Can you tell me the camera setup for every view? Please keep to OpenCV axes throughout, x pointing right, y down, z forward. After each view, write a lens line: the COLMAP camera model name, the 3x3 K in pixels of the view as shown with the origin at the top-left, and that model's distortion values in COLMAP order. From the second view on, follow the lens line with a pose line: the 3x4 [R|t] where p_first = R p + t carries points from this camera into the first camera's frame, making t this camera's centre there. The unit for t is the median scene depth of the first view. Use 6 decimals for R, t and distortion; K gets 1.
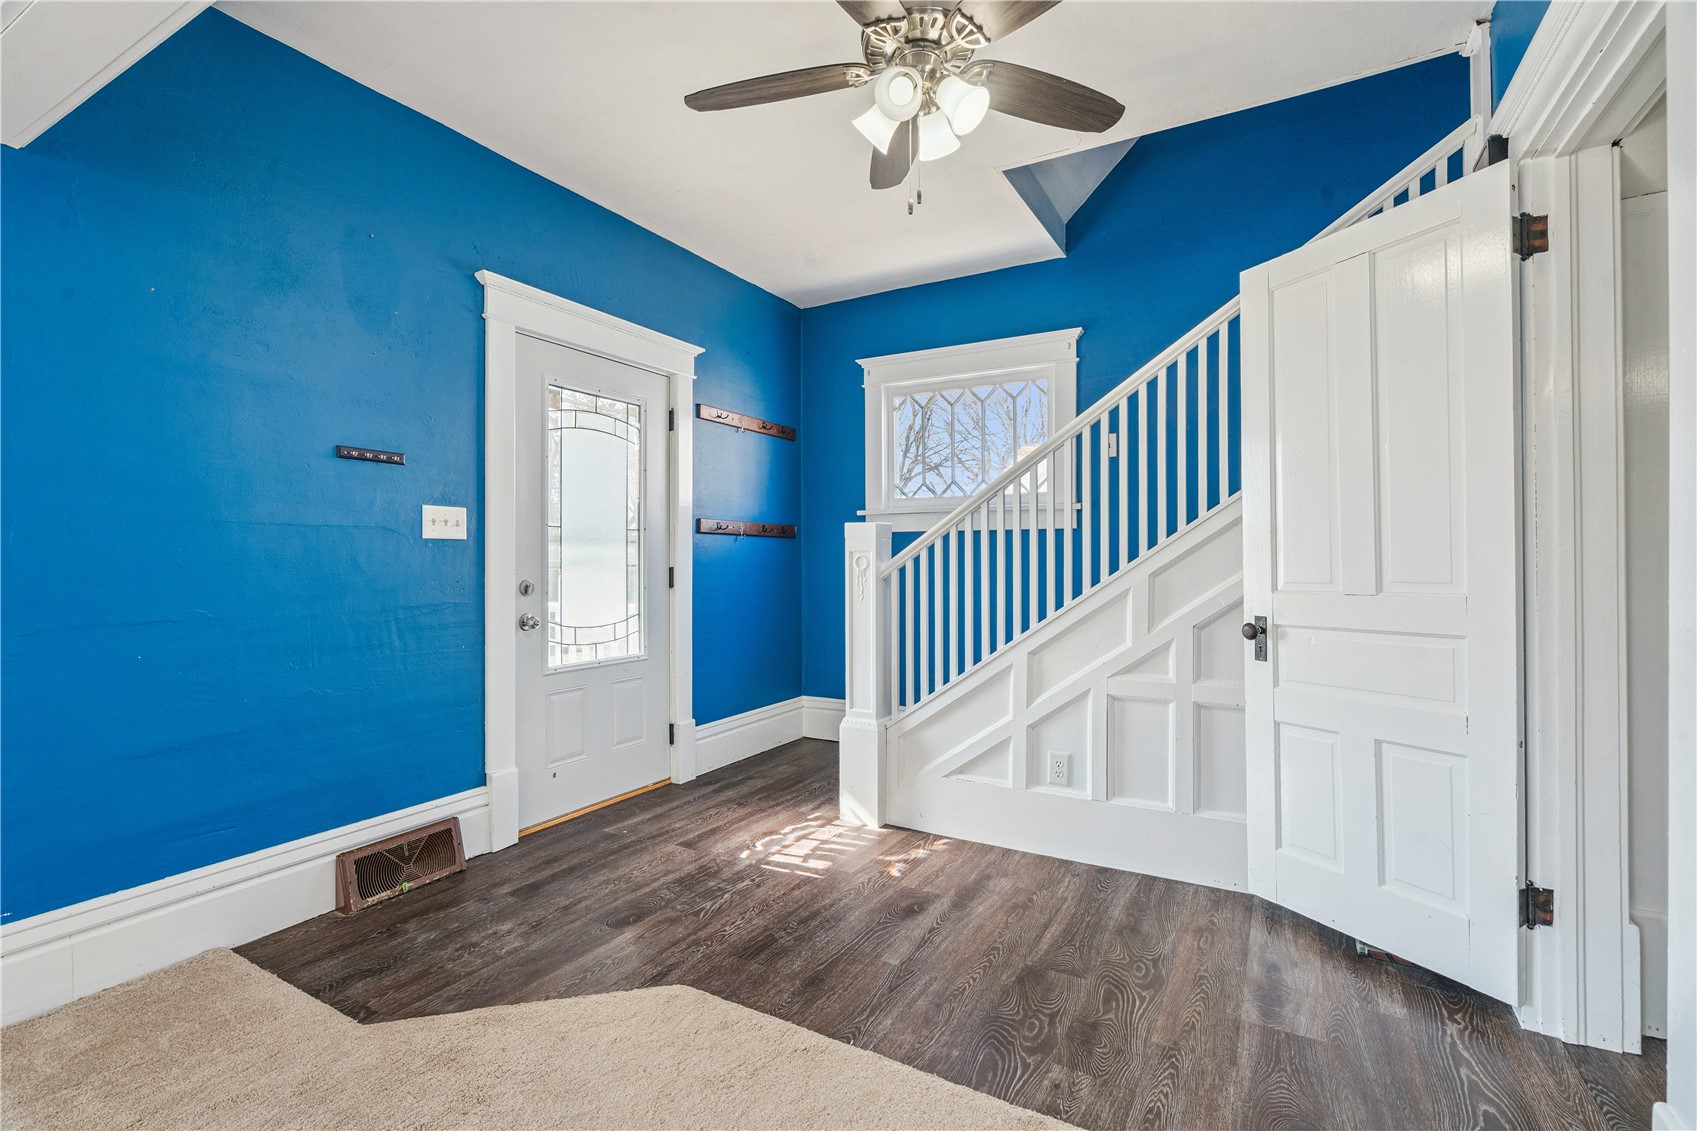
lens RADIAL K [[769.0, 0, 844.3], [0, 769.0, 564.3], [0, 0, 1]] dist [-0.004980, 0.001120]
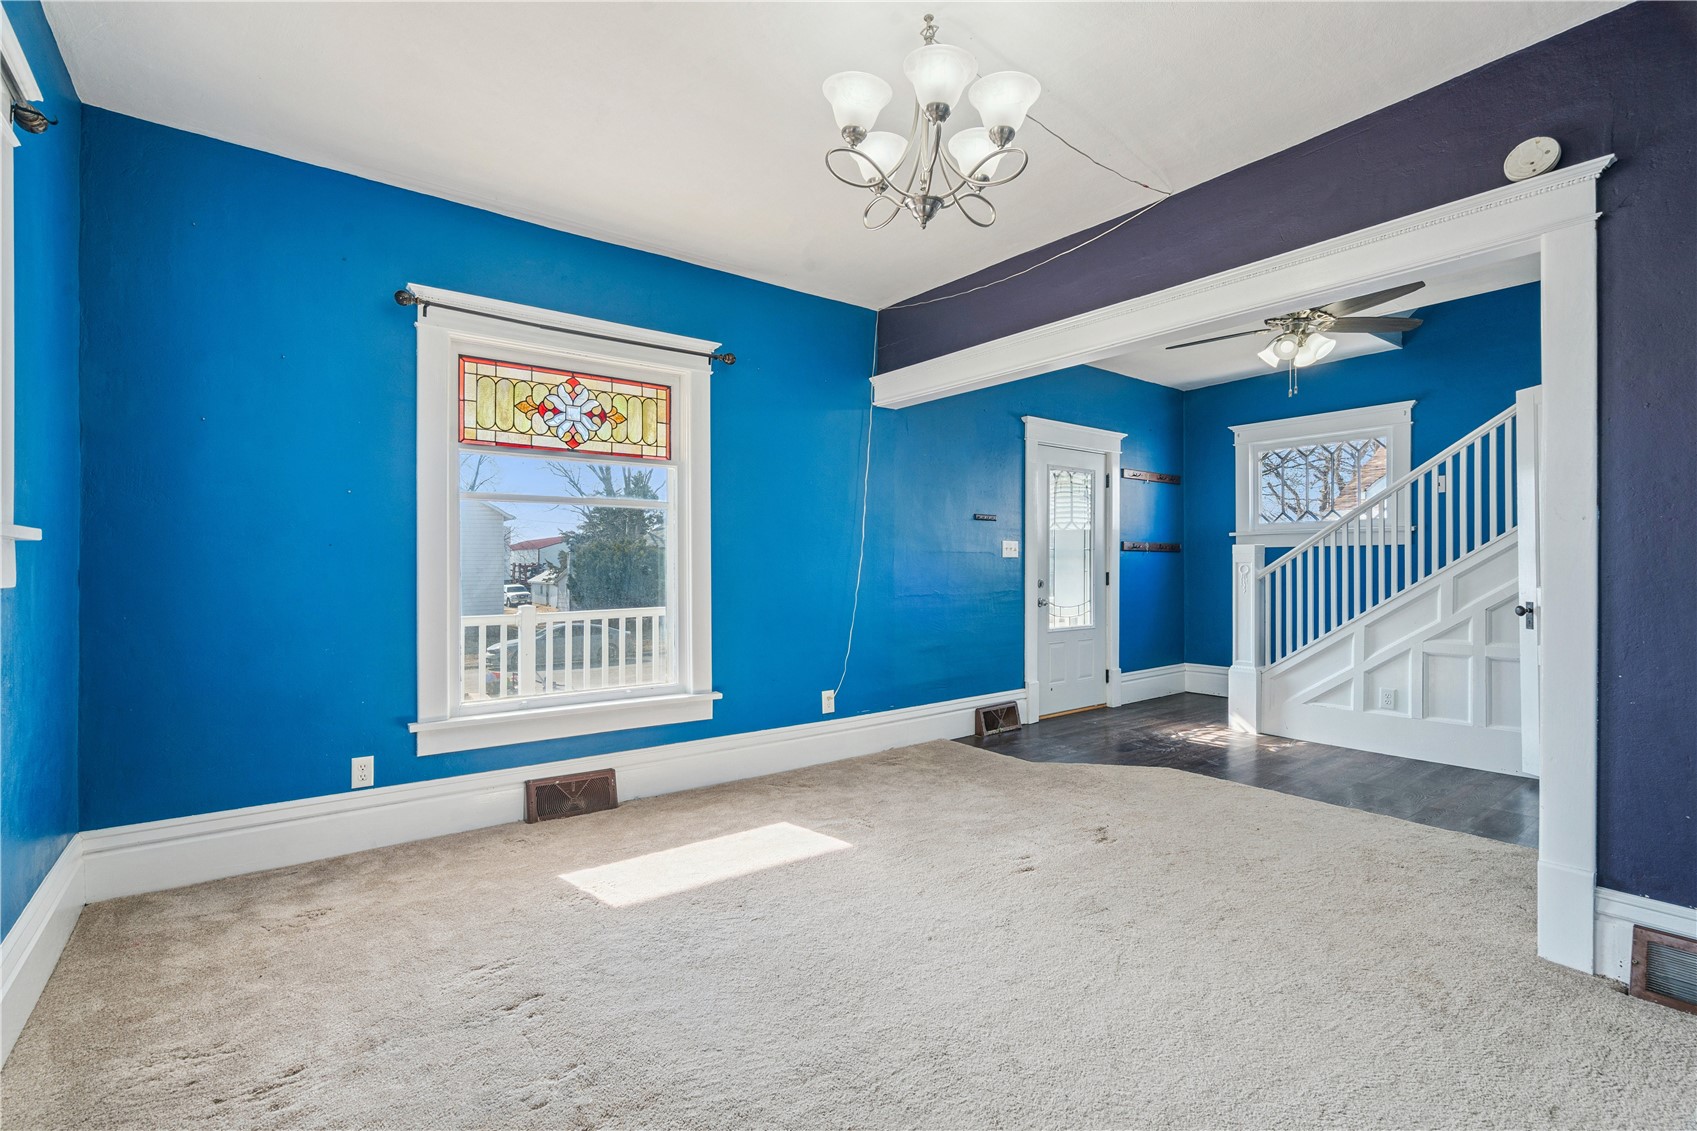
lens RADIAL K [[769.0, 0, 845.4], [0, 769.0, 573.5], [0, 0, 1]] dist [-0.004980, 0.001120]
pose [[0.925943, 0.000835, -0.377661, -0.156916], [0.000311, 0.999996, 0.002976, 0.001464], [0.377662, -0.002873, 0.925939, -0.875073]]
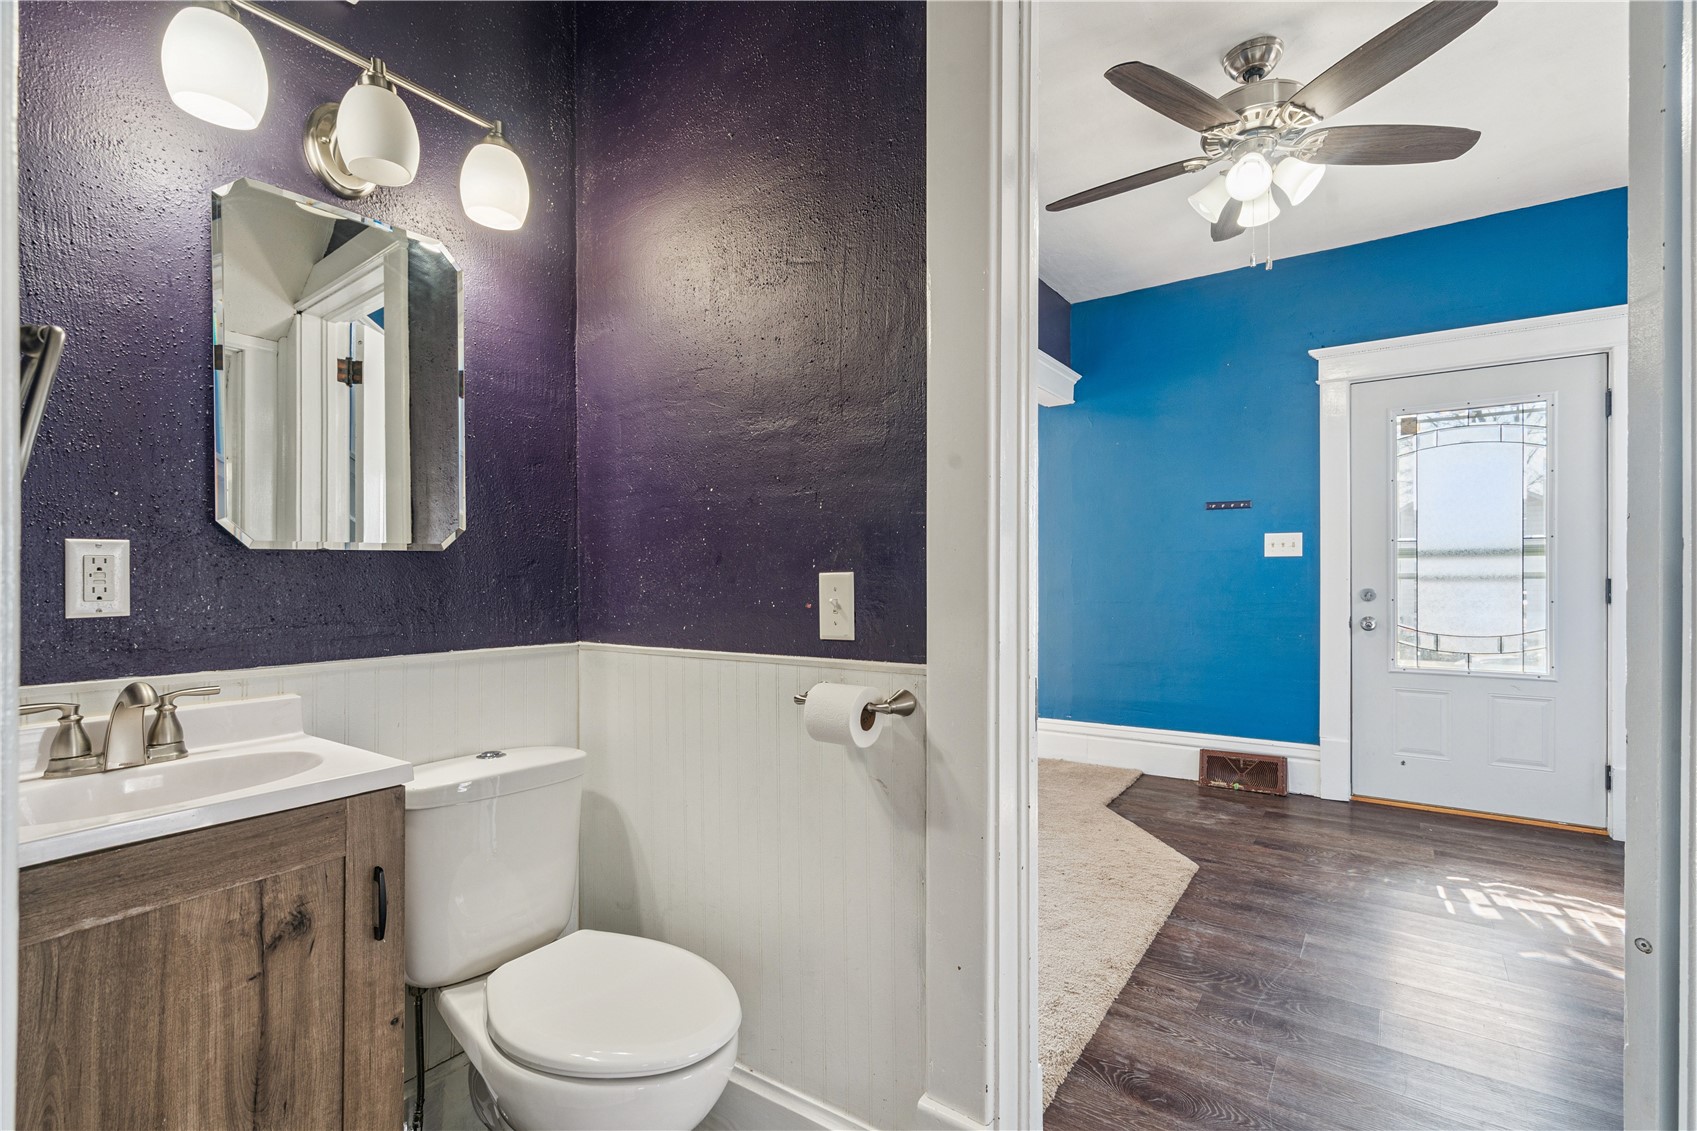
lens RADIAL K [[769.0, 0, 840.9], [0, 769.0, 574.7], [0, 0, 1]] dist [-0.004980, 0.001120]
pose [[-0.108976, 0.007958, -0.994013, 0.870737], [0.001412, 0.999968, 0.007851, -0.011145], [0.994043, -0.000548, -0.108984, 0.323161]]
